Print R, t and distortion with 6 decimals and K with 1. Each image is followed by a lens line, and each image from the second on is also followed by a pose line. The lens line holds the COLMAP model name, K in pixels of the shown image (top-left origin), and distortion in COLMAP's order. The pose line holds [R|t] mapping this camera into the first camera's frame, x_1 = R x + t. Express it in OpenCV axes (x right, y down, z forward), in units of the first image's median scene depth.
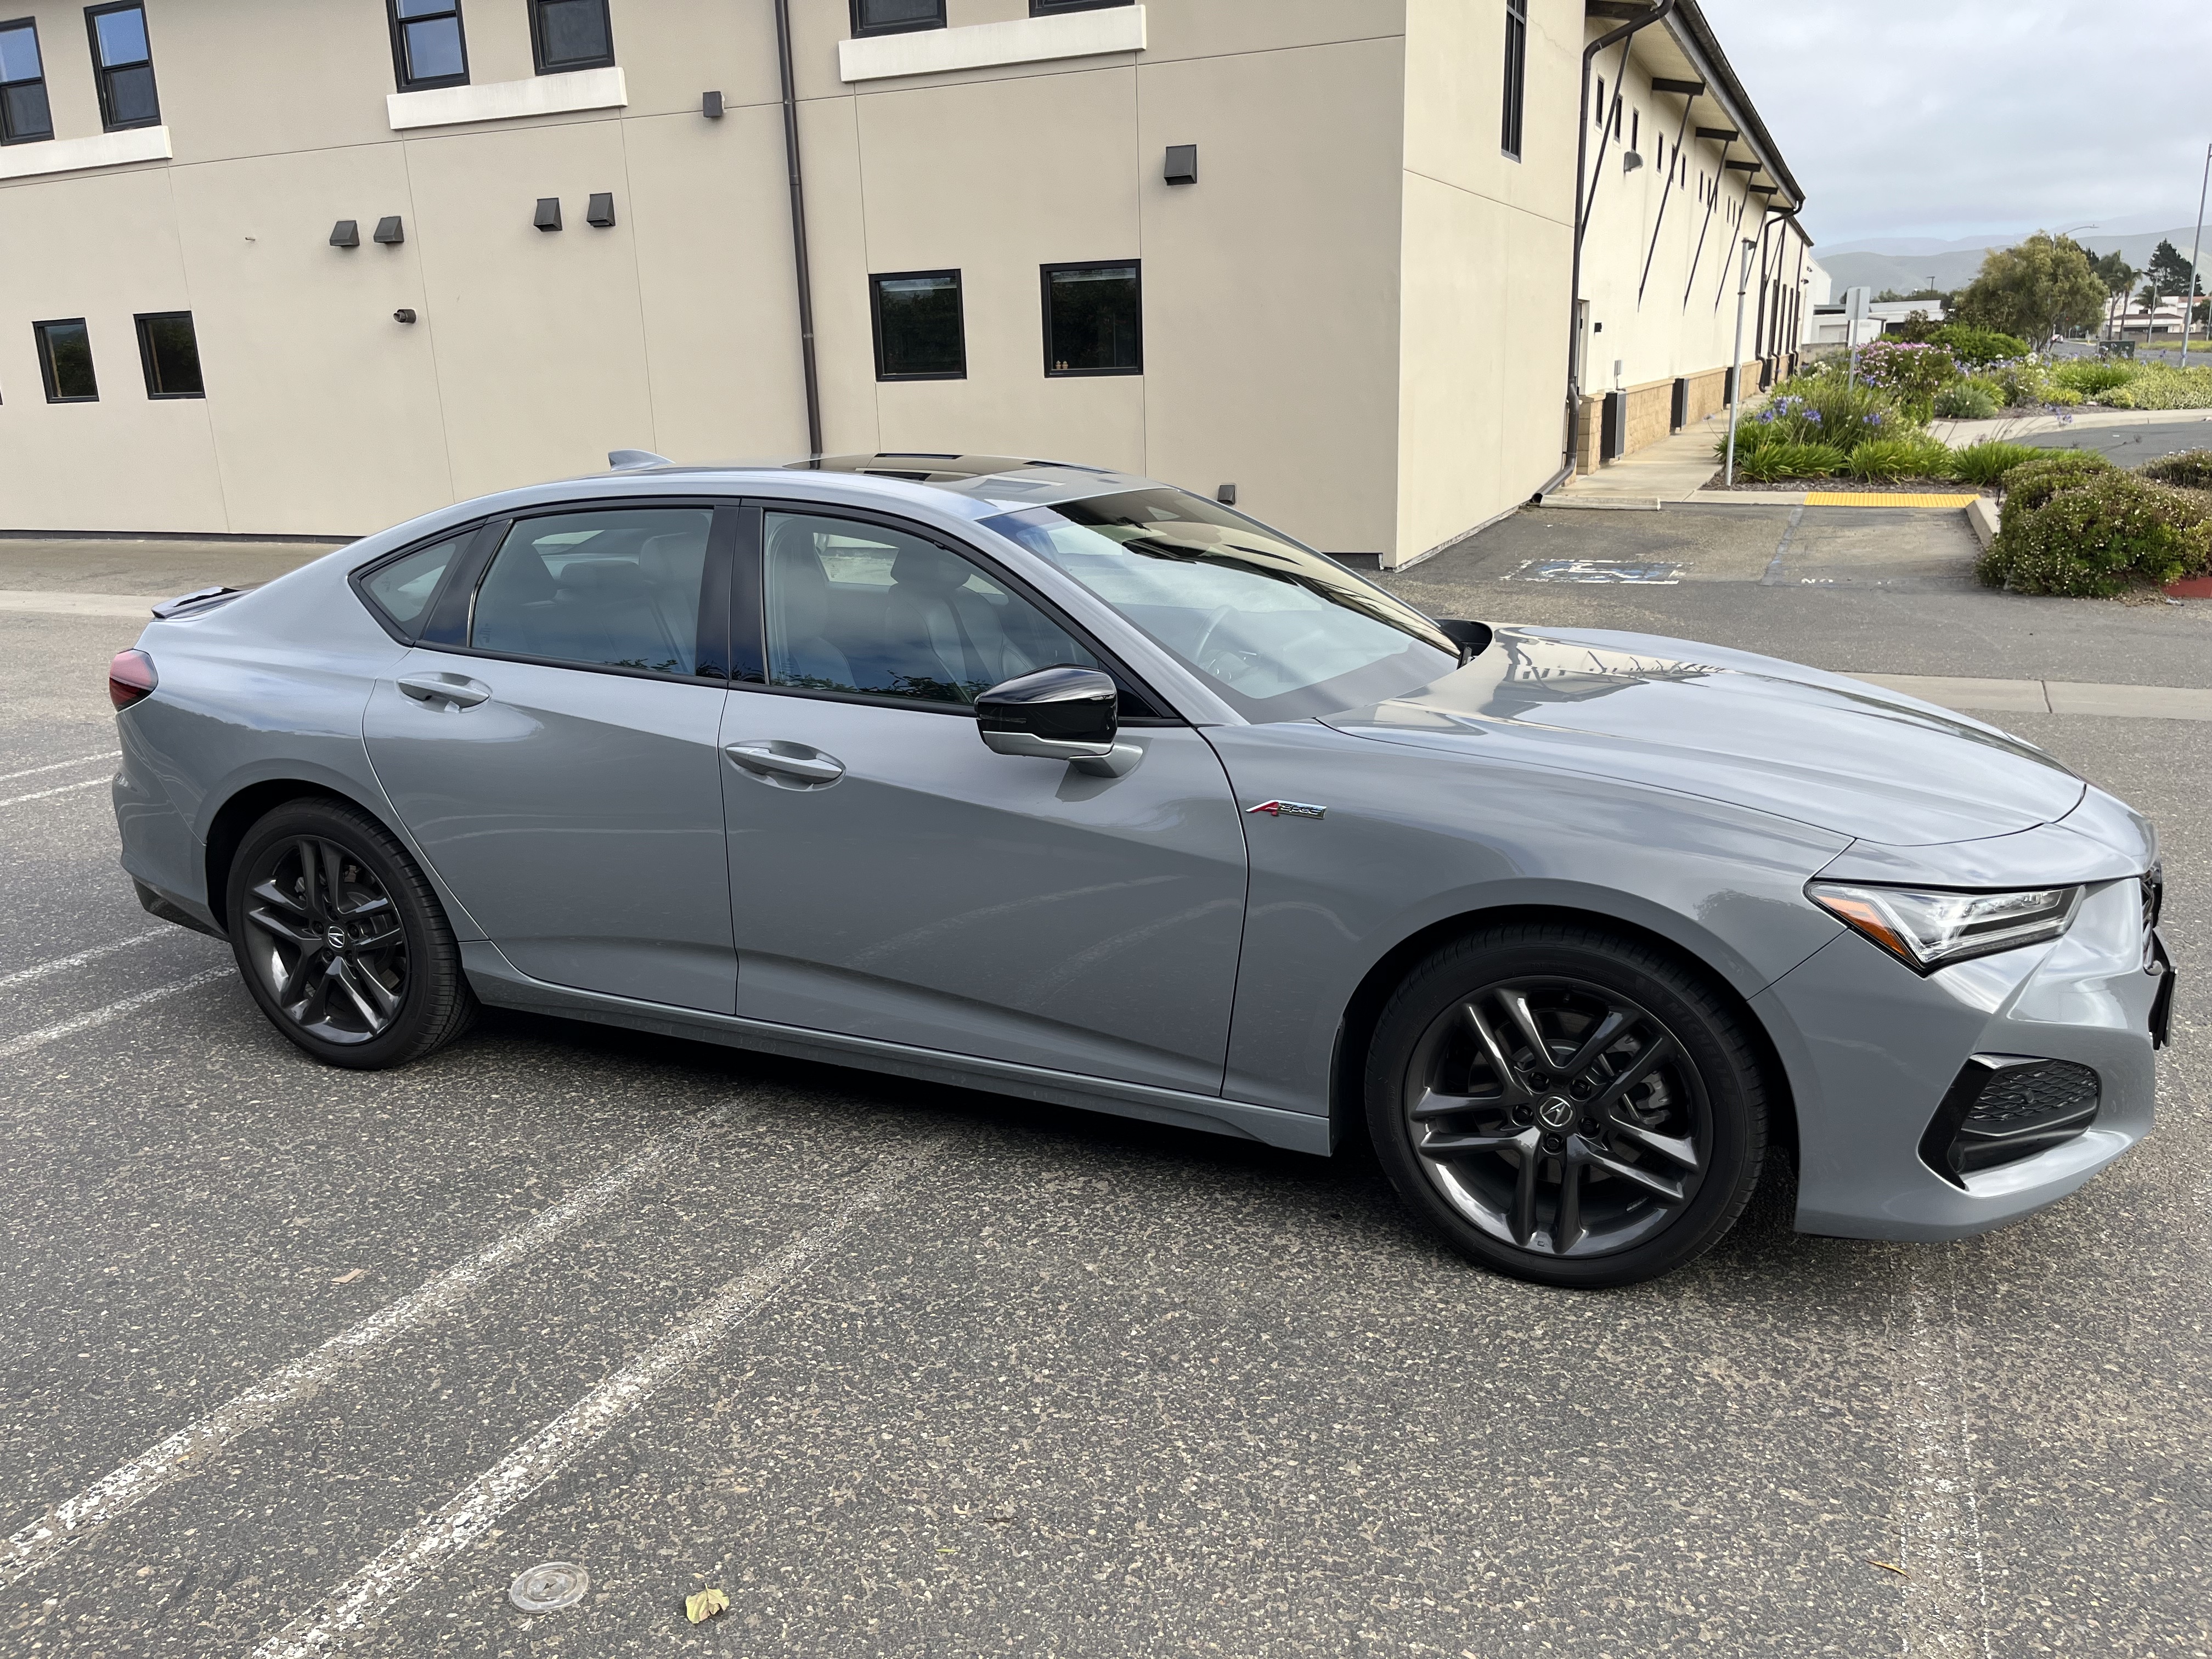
lens RADIAL K [[1701.5, 0, 1099.5], [0, 1701.5, 830.0], [0, 0, 1]] dist [0.031881, 0.004379]
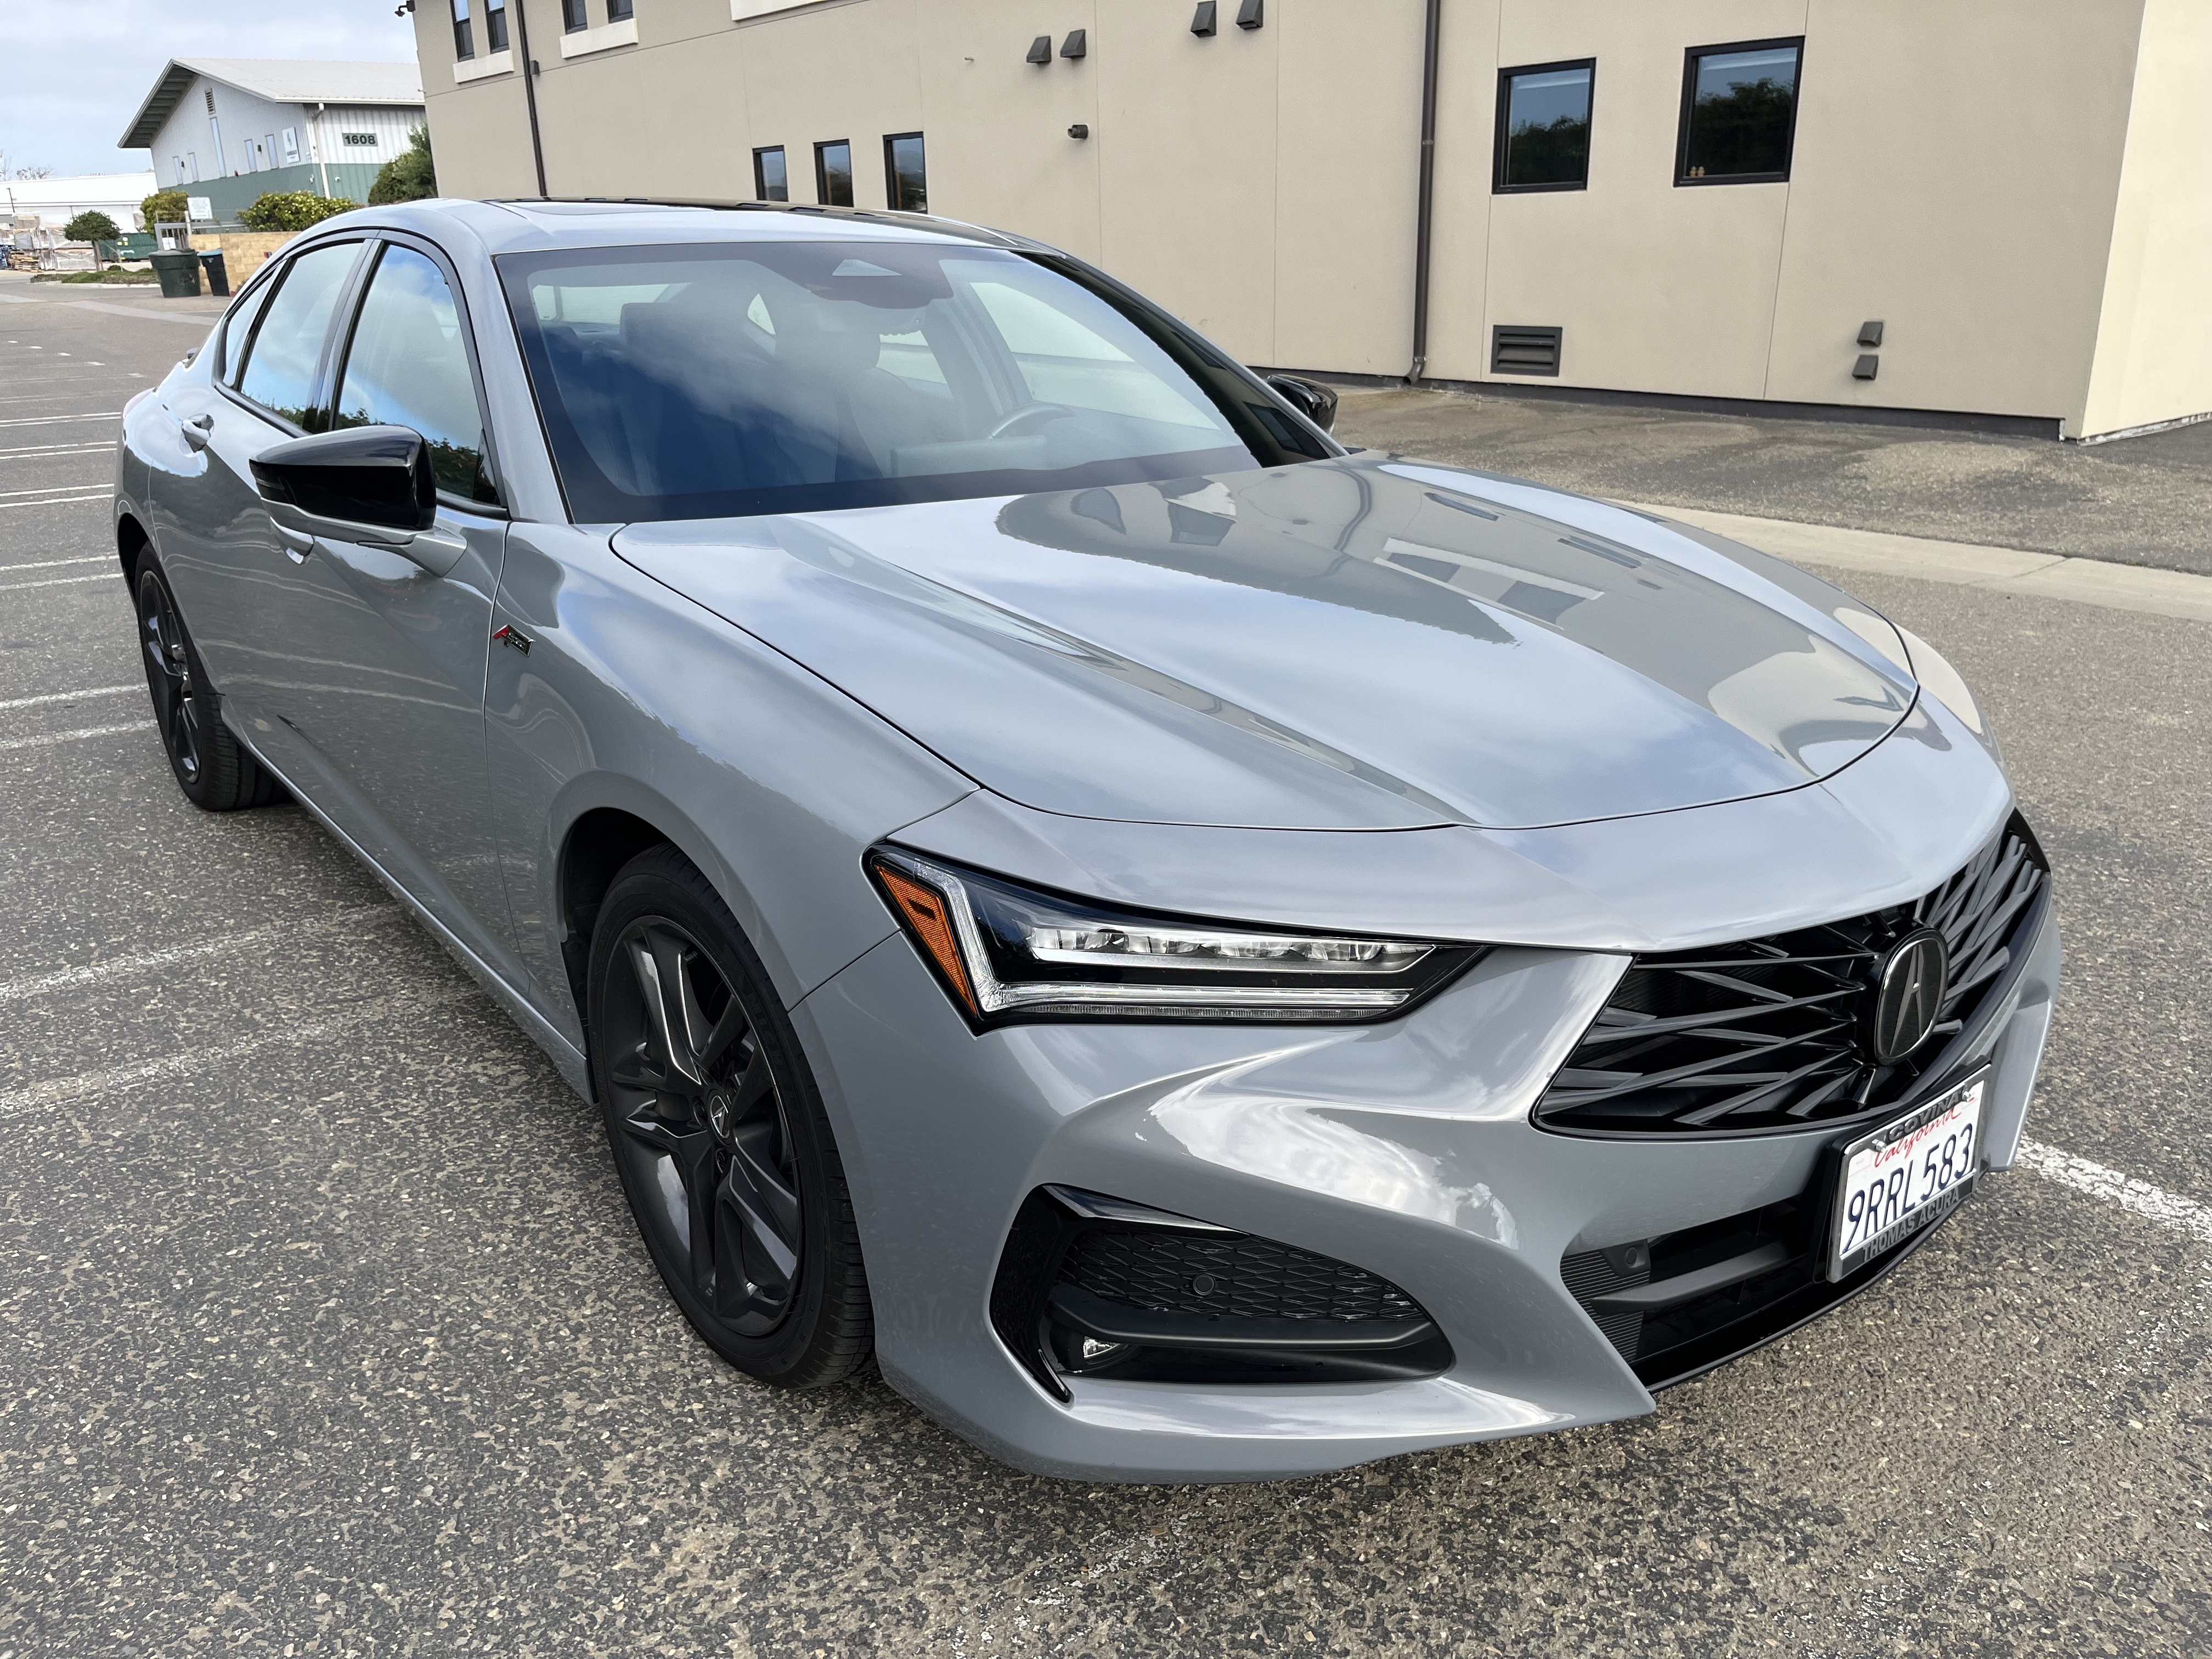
lens RADIAL K [[1701.5, 0, 1110.7], [0, 1701.5, 826.9], [0, 0, 1]] dist [0.031881, 0.004379]
pose [[0.879152, 0.169595, -0.445341, 0.161649], [-0.132857, 0.984704, 0.112723, -0.011747], [0.457646, -0.039934, 0.888237, 0.106744]]
